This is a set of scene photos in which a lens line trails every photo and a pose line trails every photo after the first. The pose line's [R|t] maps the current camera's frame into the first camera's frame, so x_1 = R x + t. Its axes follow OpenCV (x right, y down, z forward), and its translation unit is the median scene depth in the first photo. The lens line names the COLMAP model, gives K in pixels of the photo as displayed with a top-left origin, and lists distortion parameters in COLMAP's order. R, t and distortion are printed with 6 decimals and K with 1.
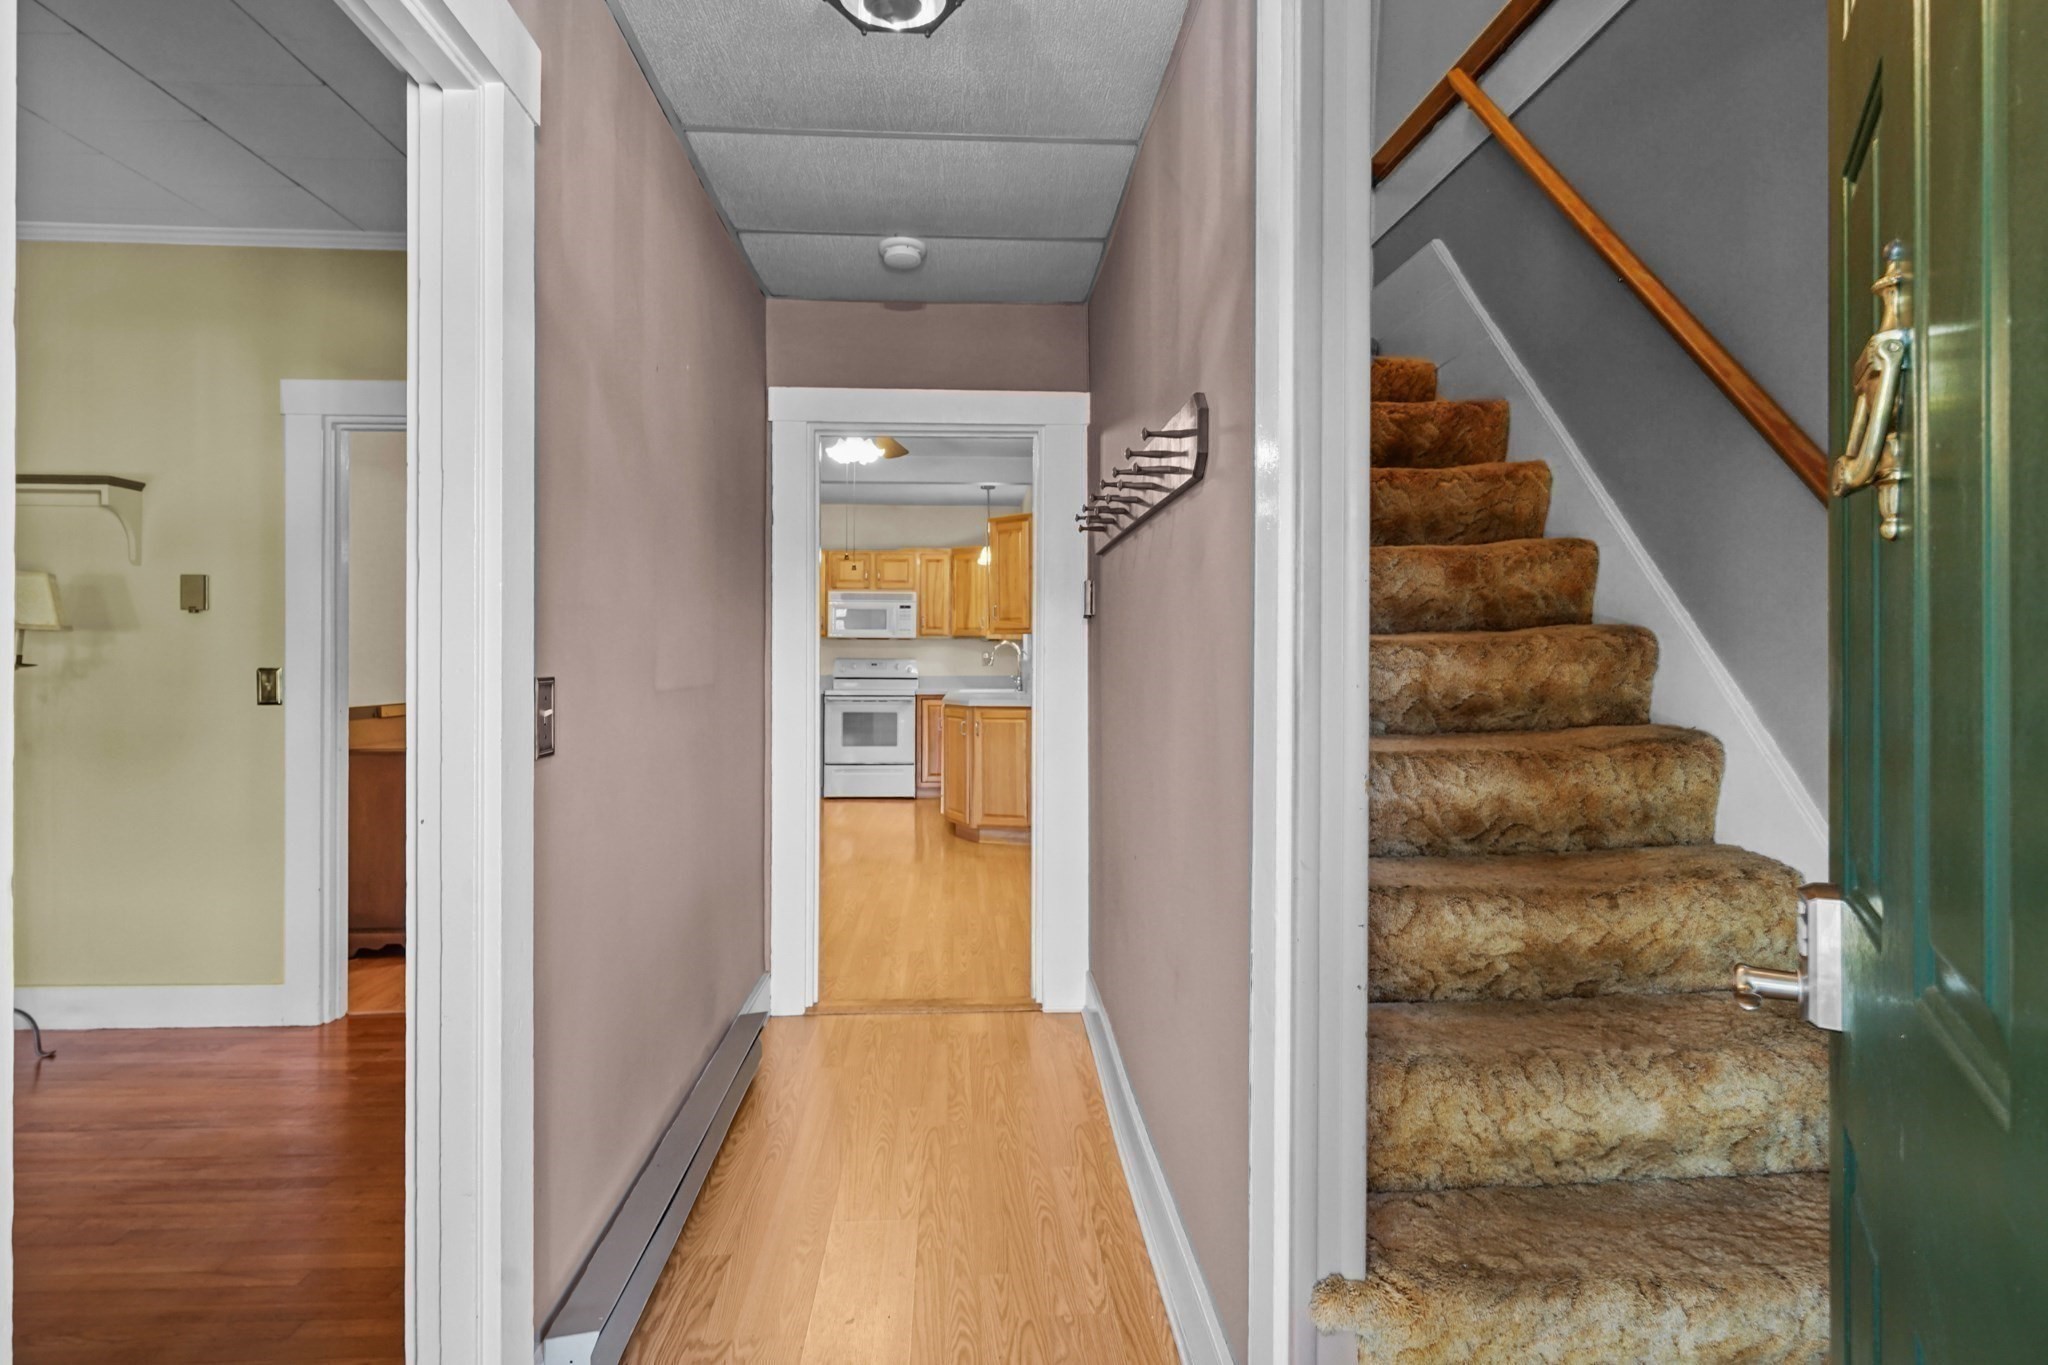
lens RADIAL K [[1095.1, 0, 1024.0], [0, 1095.1, 659.5], [0, 0, 1]] dist [-0.091724, -0.000034]
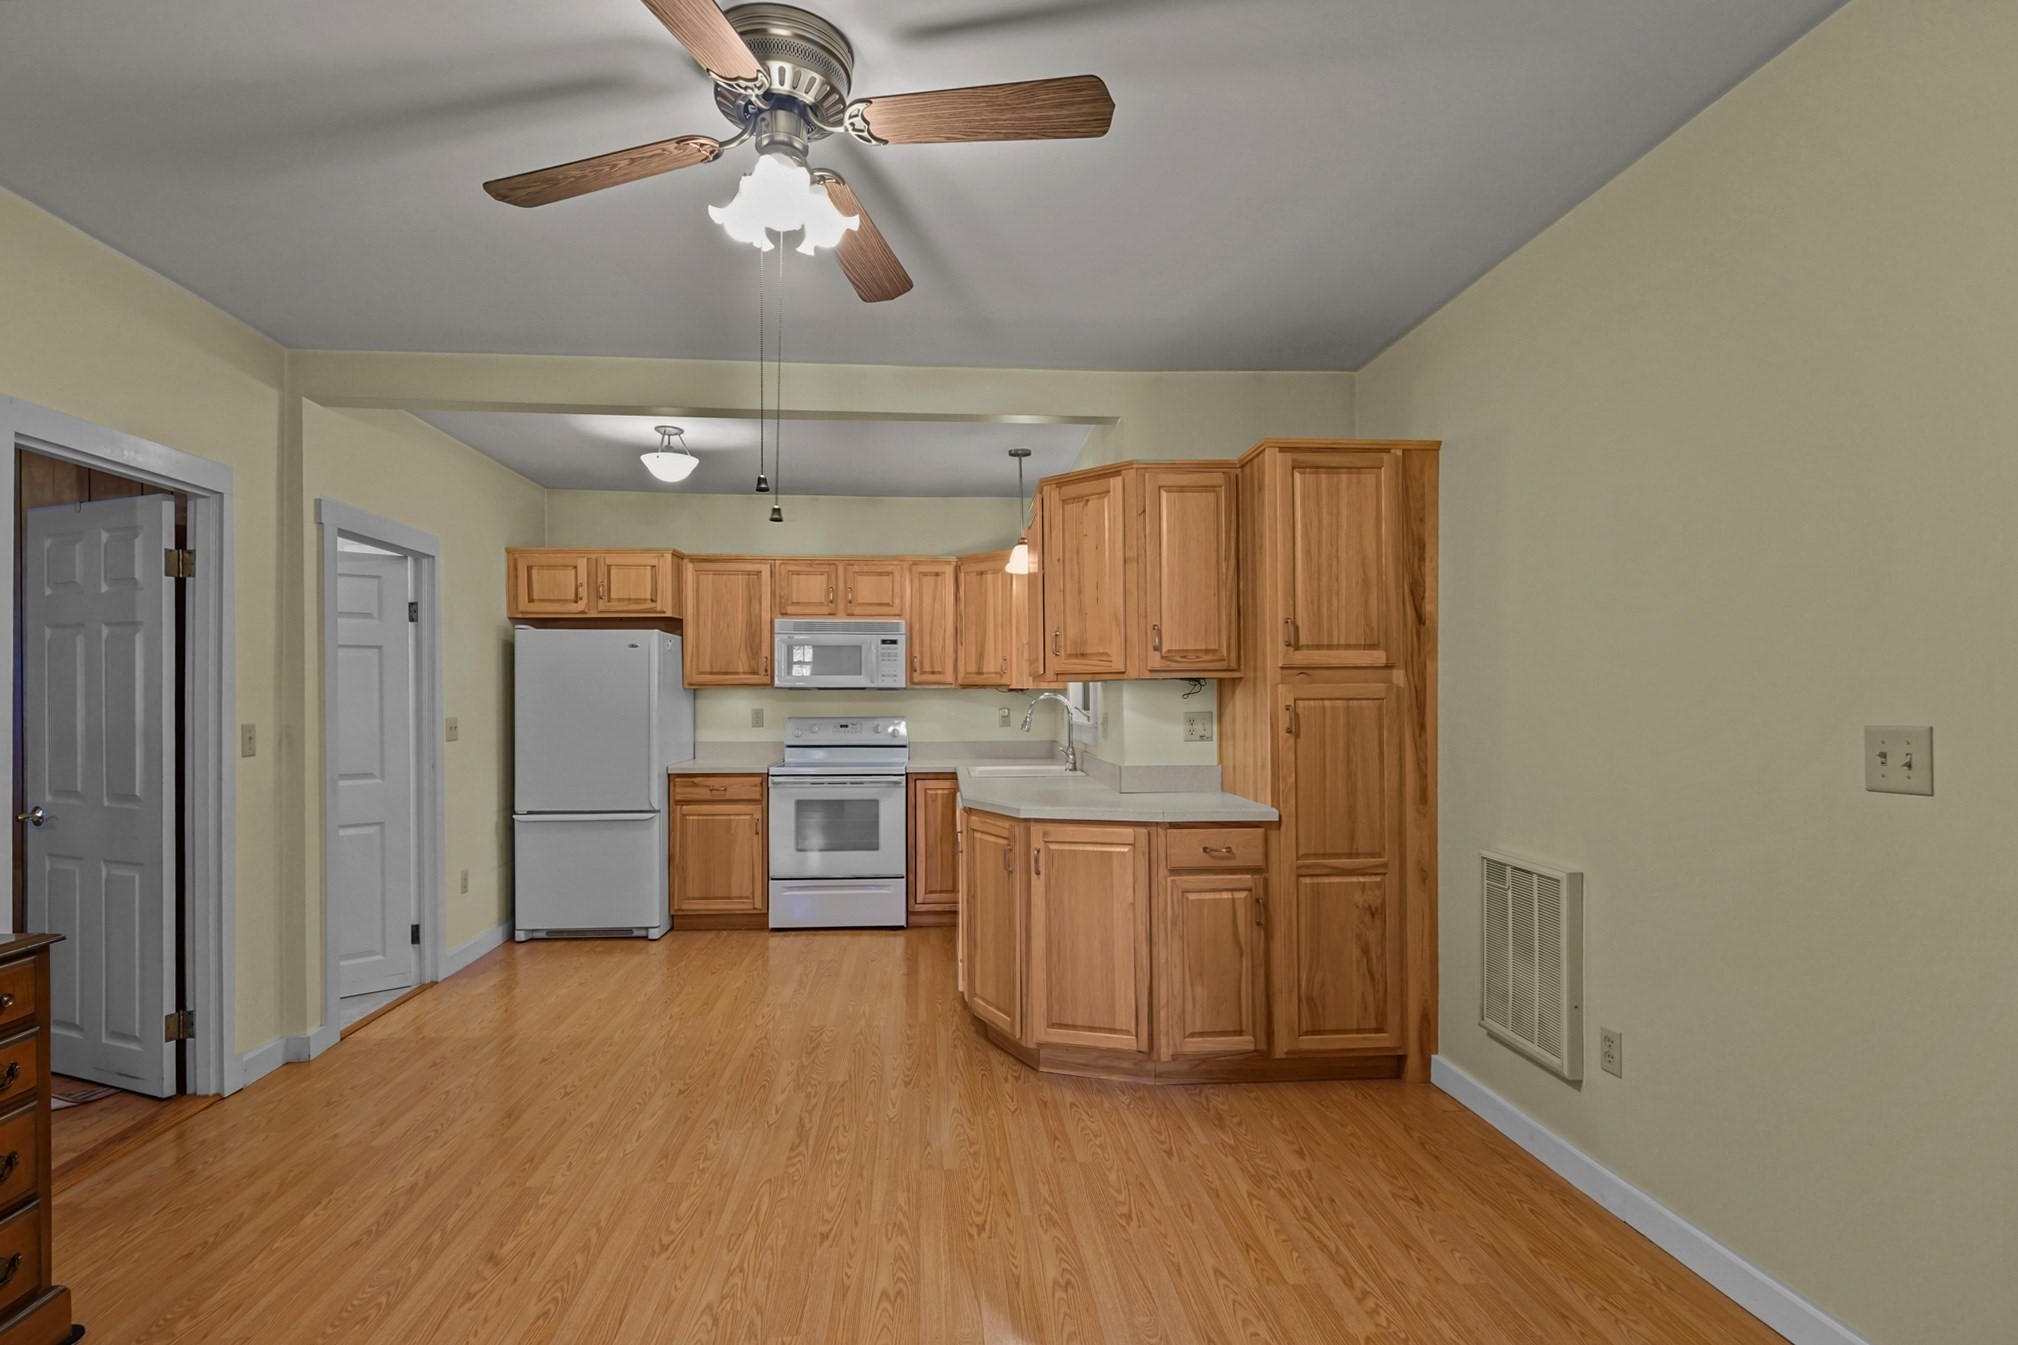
lens RADIAL K [[1000.2, 0, 1001.9], [0, 1000.2, 700.6], [0, 0, 1]] dist [0.011177, -0.000041]
pose [[0.999832, -0.004890, 0.017676, -0.051138], [0.004926, 0.999986, -0.002027, -0.010304], [-0.017665, 0.002113, 0.999842, 0.387115]]
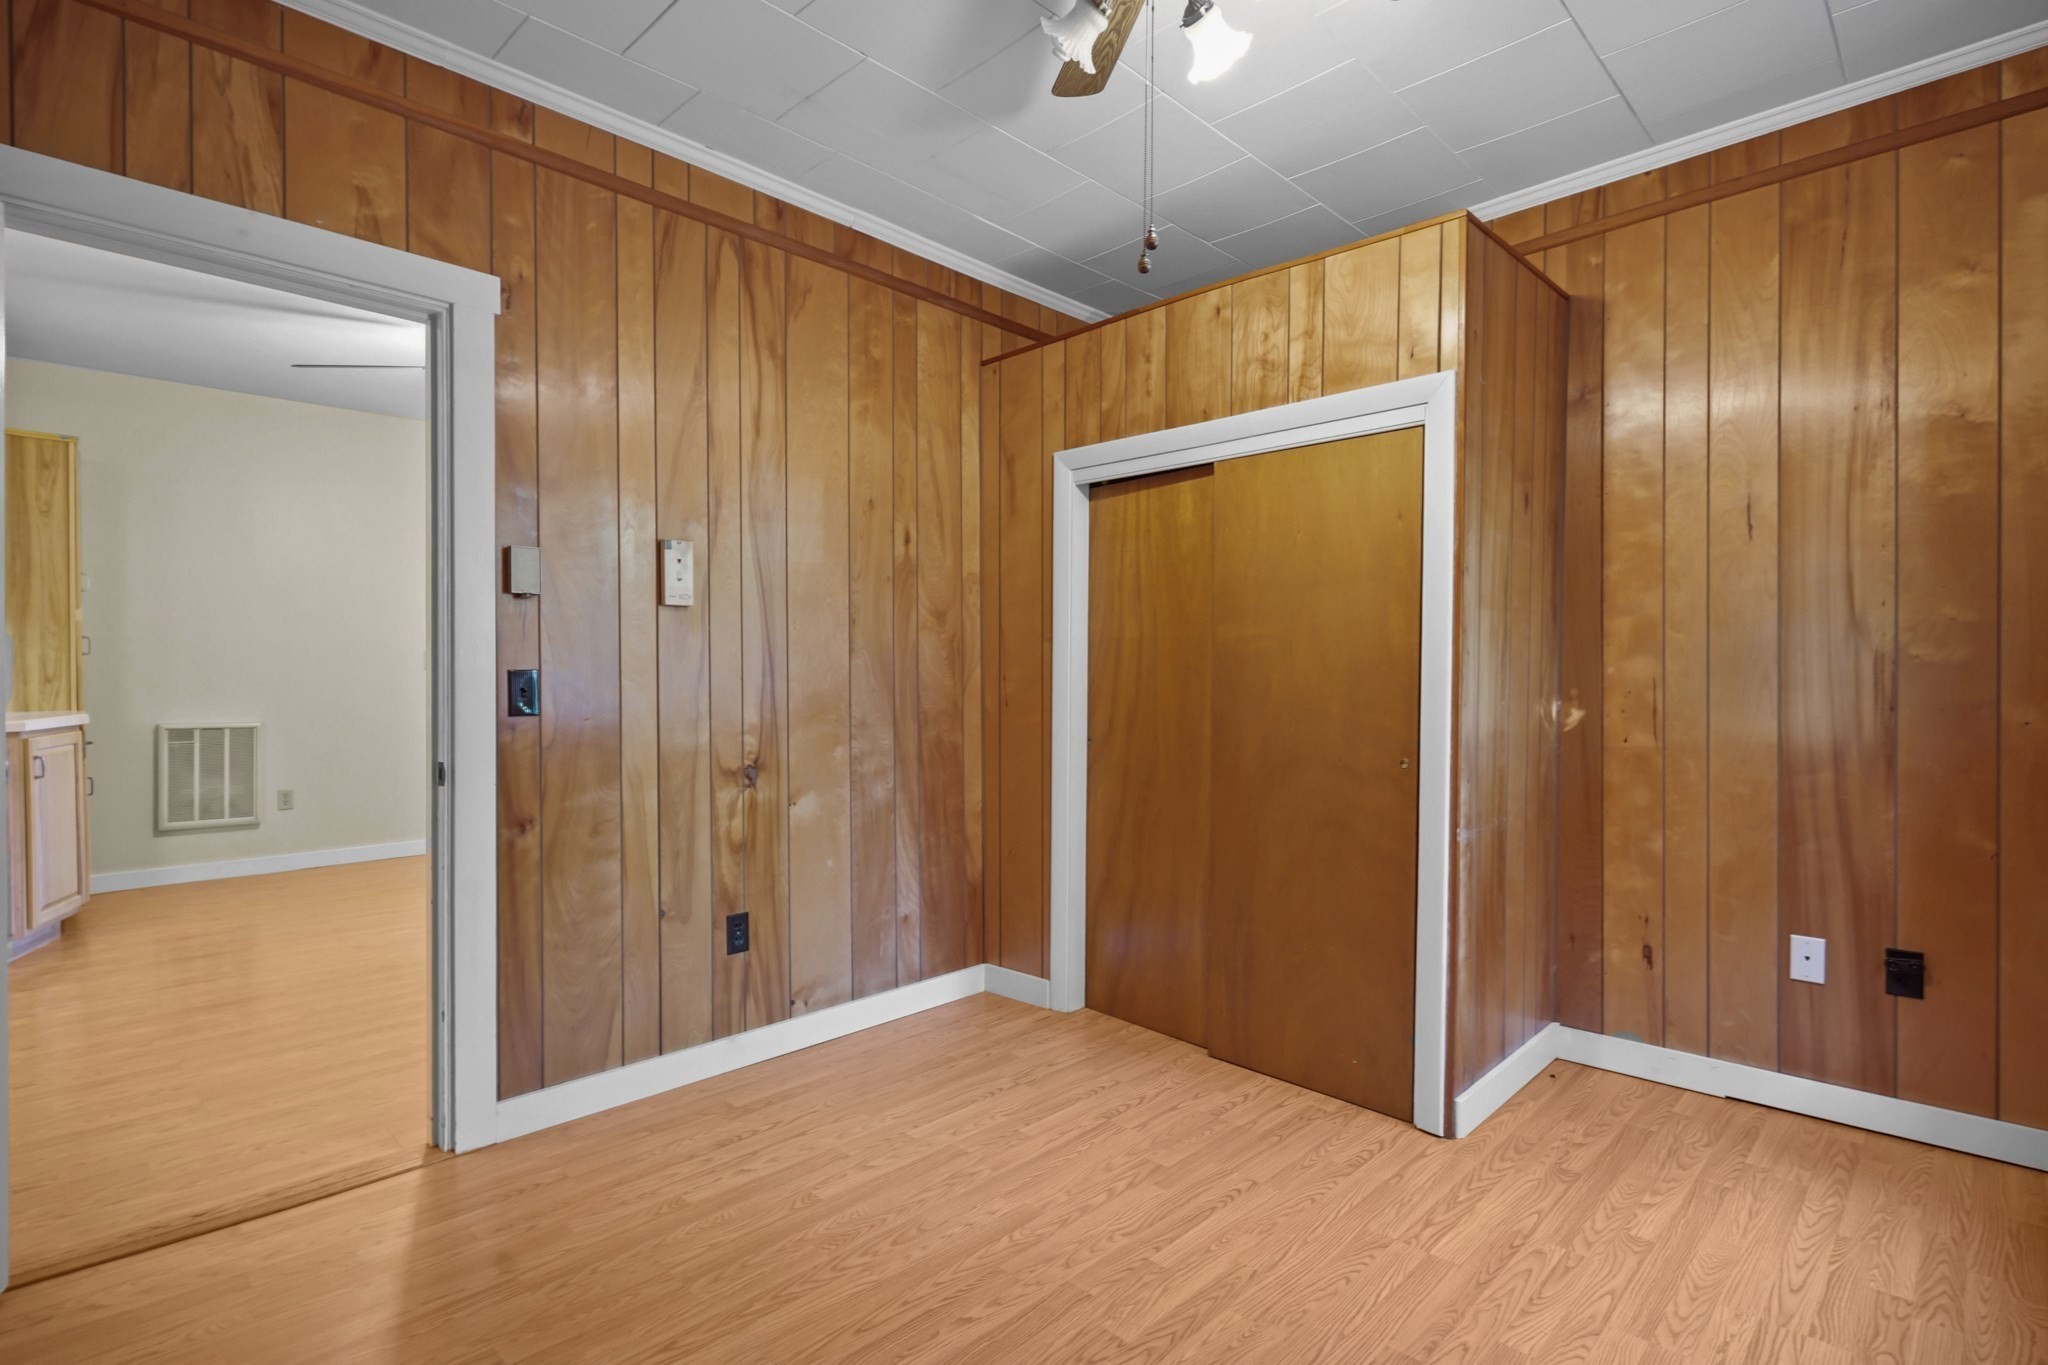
lens RADIAL K [[988.2, 0, 1014.4], [0, 988.2, 689.9], [0, 0, 1]] dist [-0.000110, -0.000641]
pose [[-0.662452, -0.021523, 0.748795, -0.609824], [-0.006323, 0.999712, 0.023141, 0.003728], [-0.749077, 0.010595, -0.662398, 0.723411]]
